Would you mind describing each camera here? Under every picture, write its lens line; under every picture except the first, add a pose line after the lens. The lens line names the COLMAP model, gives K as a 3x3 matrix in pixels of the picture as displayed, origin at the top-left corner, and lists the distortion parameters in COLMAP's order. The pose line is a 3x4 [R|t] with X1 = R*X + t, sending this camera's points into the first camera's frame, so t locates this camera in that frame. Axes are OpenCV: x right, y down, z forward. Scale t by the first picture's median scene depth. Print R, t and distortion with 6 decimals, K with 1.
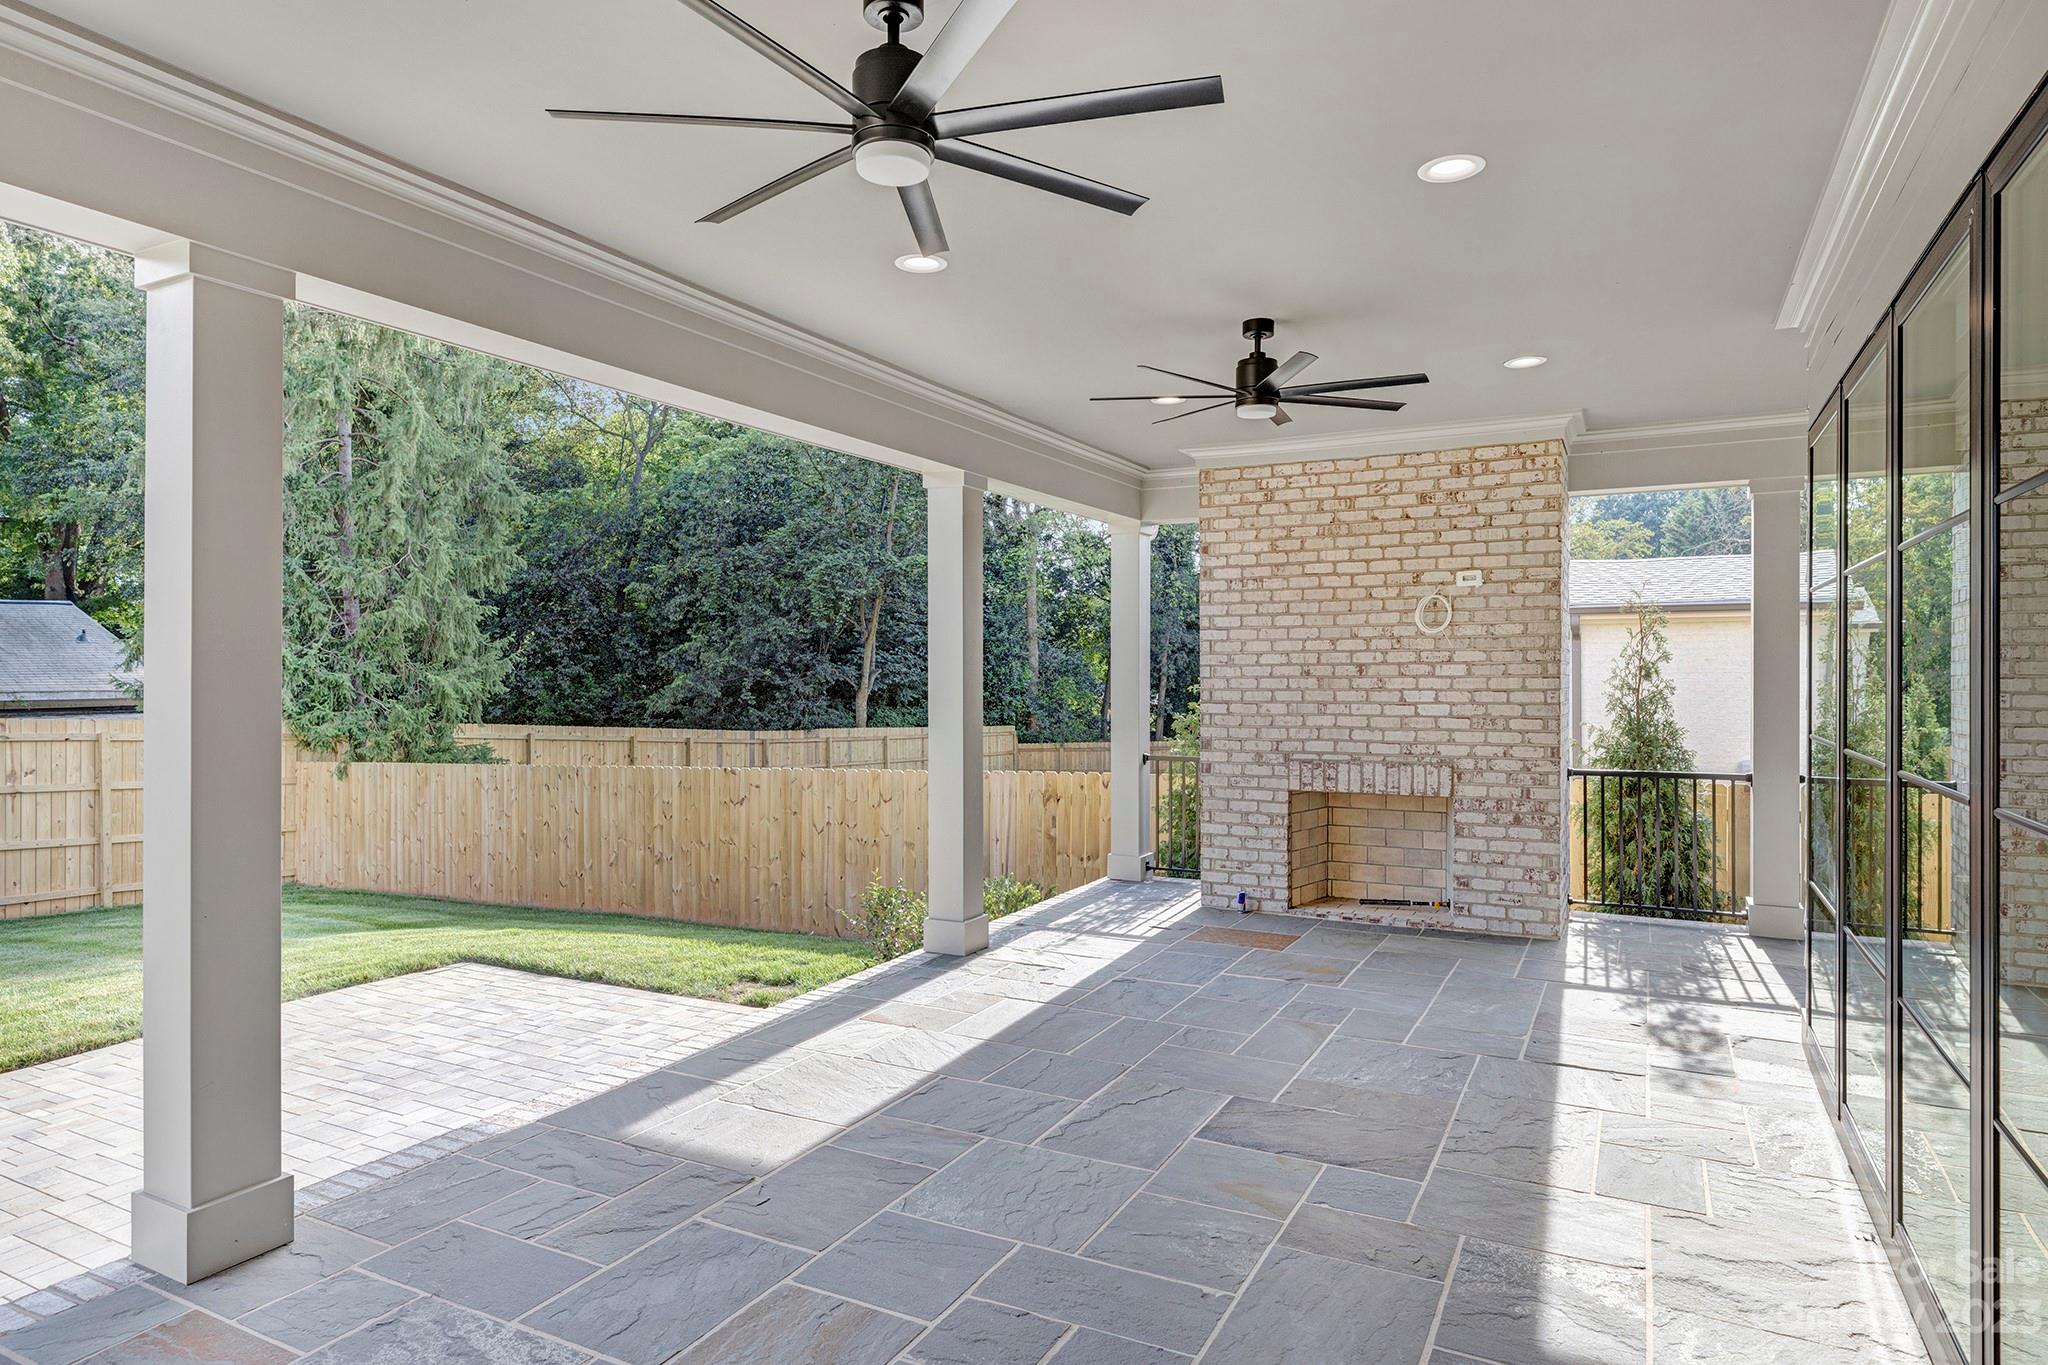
lens RADIAL K [[1157.5, 0, 1024.0], [0, 1157.5, 682.5], [0, 0, 1]] dist [-0.001358, -0.000306]
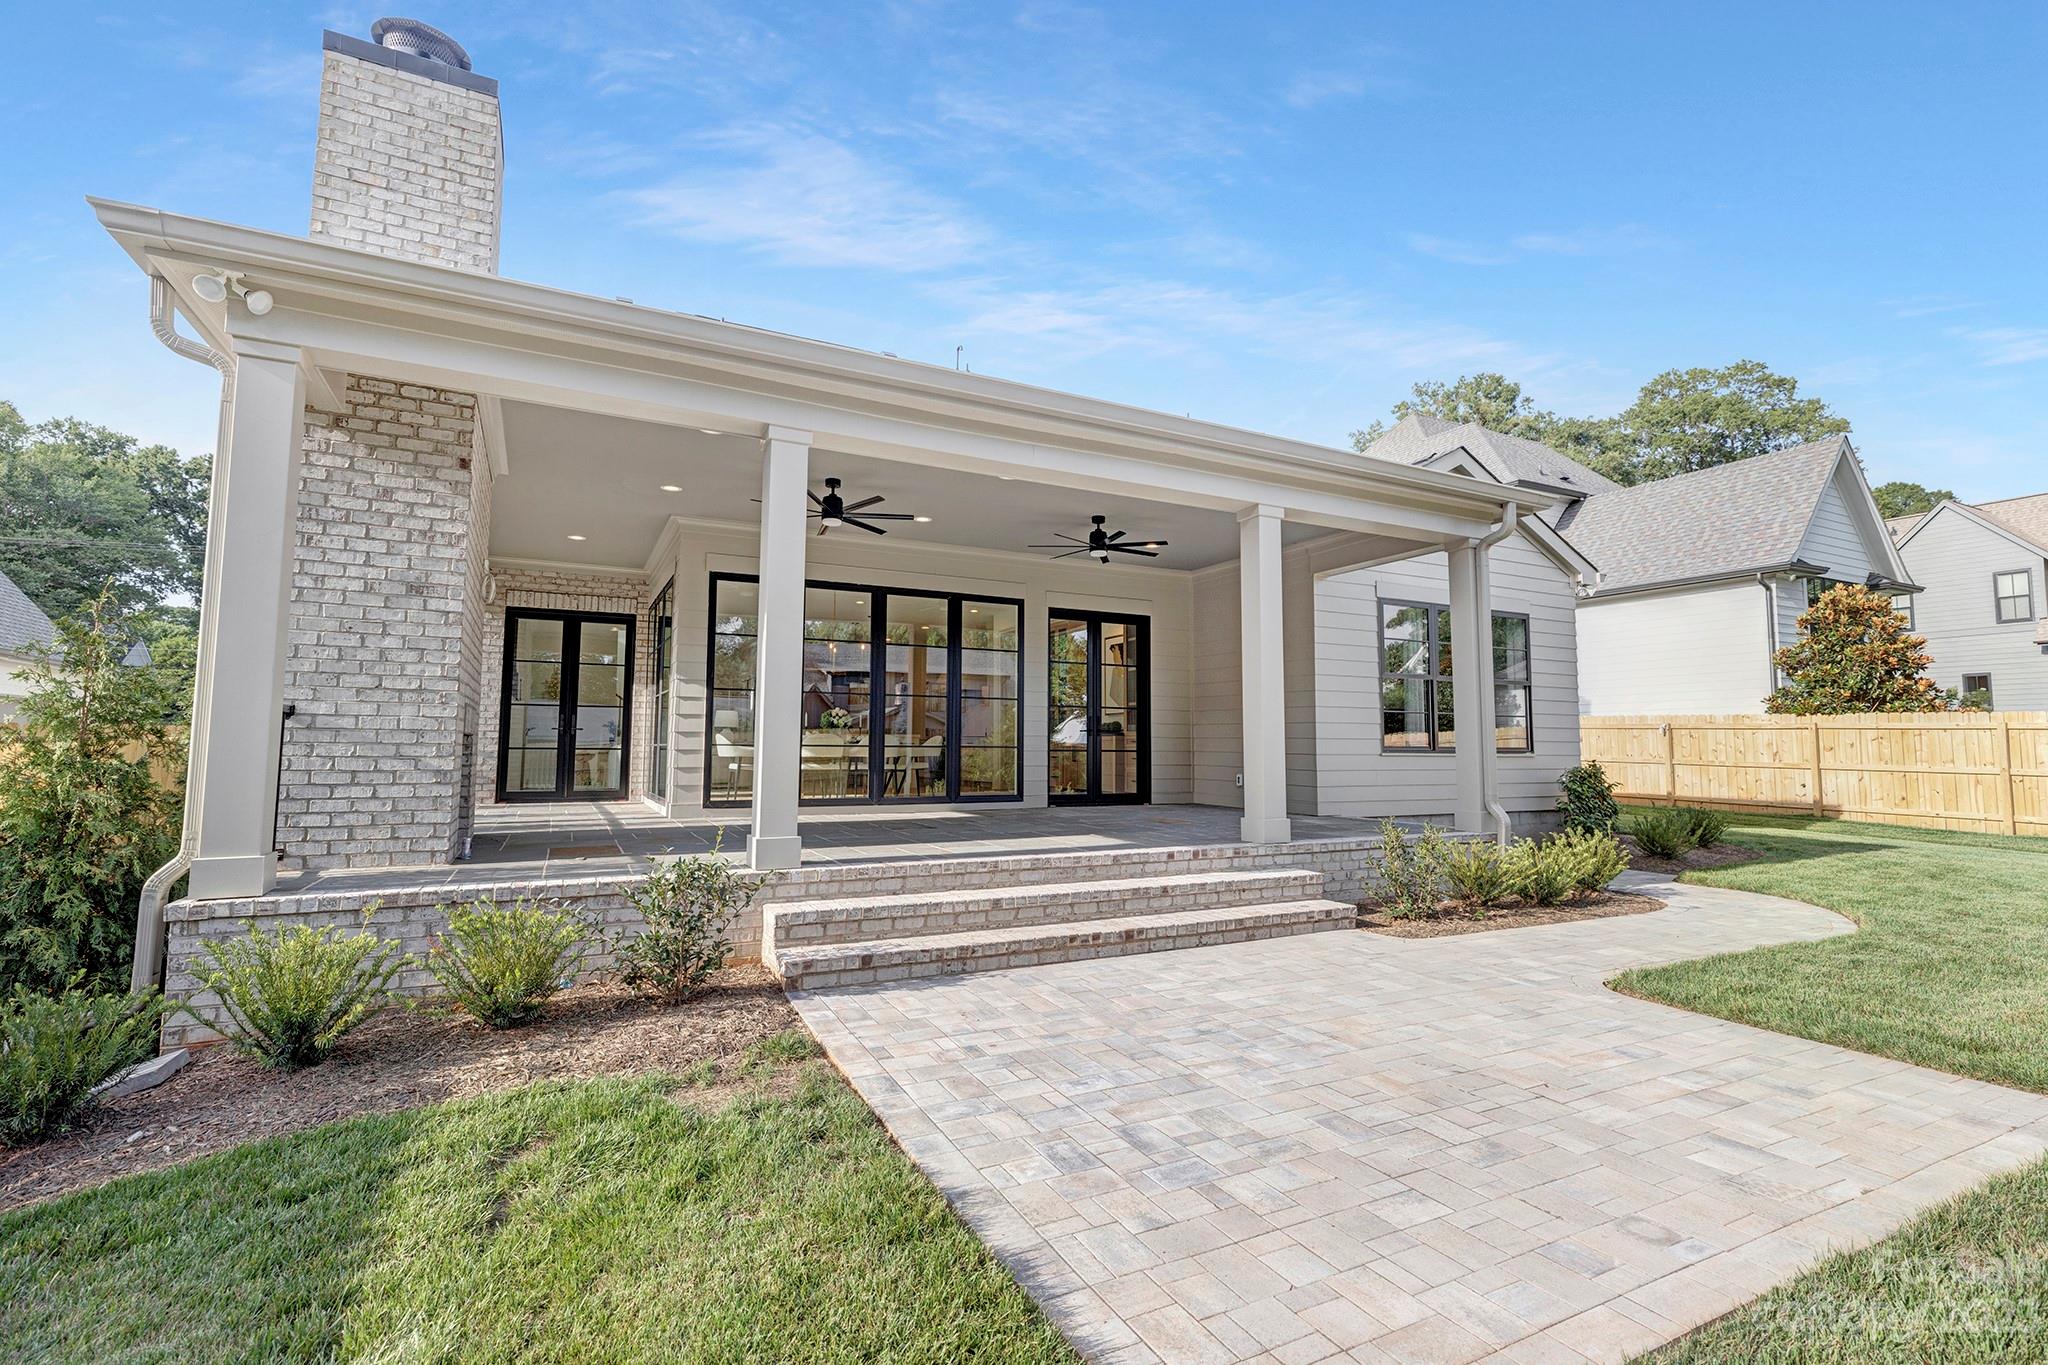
lens RADIAL K [[913.0, 0, 1024.0], [0, 913.0, 682.5], [0, 0, 1]] dist [0.001106, 0.000257]
pose [[-0.823790, 0.039597, 0.565511, -0.681307], [-0.003219, 0.997215, -0.074513, 0.112599], [-0.566886, -0.063203, -0.821368, 1.453824]]
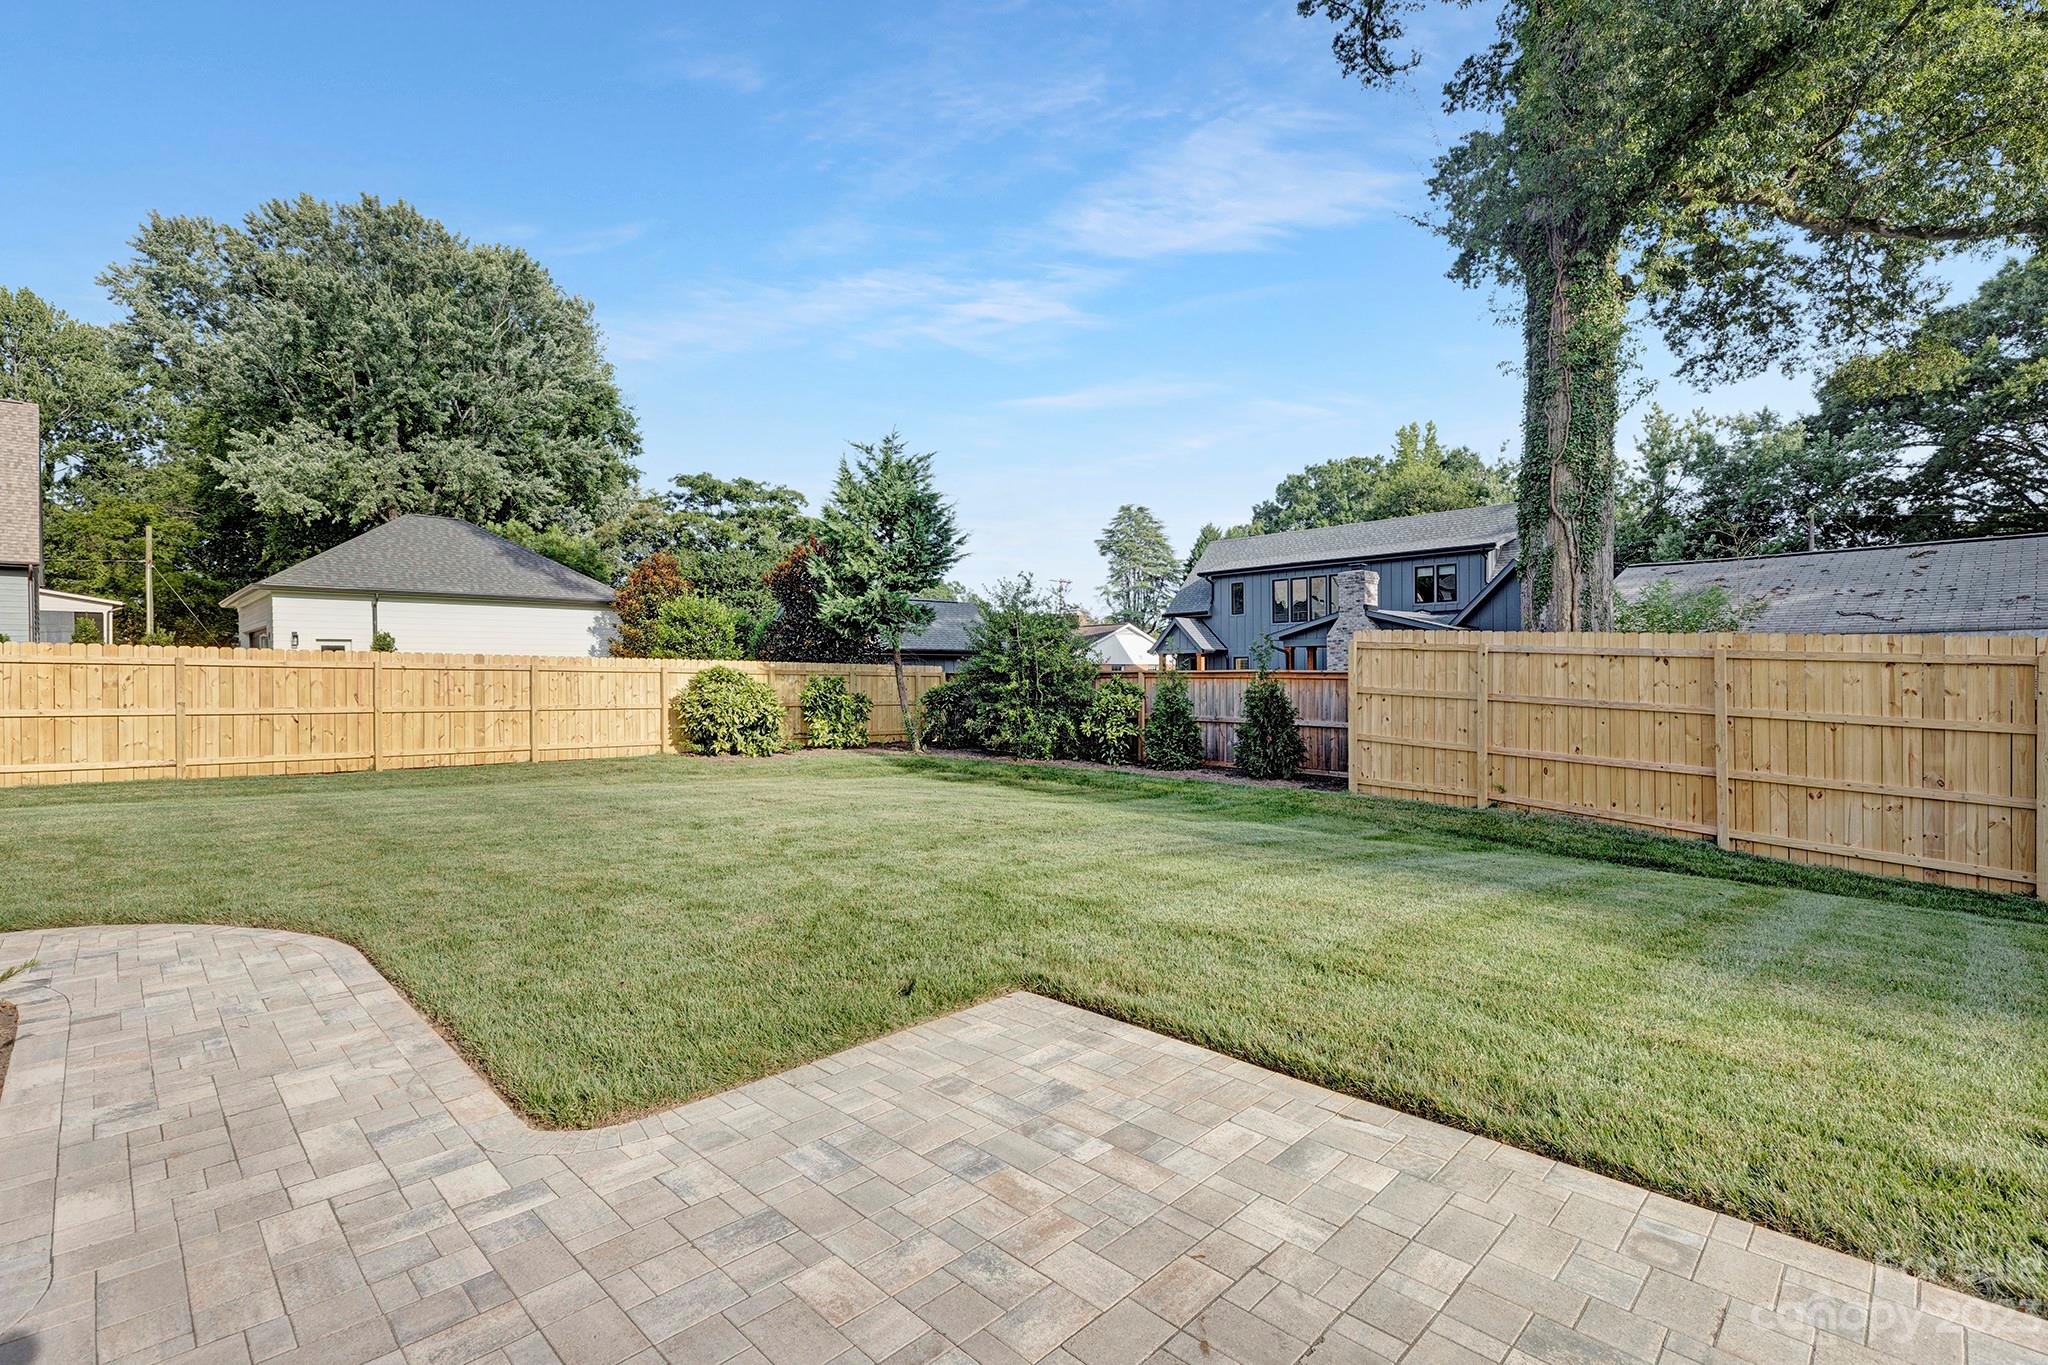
lens RADIAL K [[913.0, 0, 1024.0], [0, 913.0, 682.5], [0, 0, 1]] dist [0.001106, 0.000257]
pose [[-0.279484, 0.003868, -0.960143, -0.301469], [0.003335, 0.999990, 0.003058, 0.096343], [0.960145, -0.002348, -0.279494, 0.886848]]
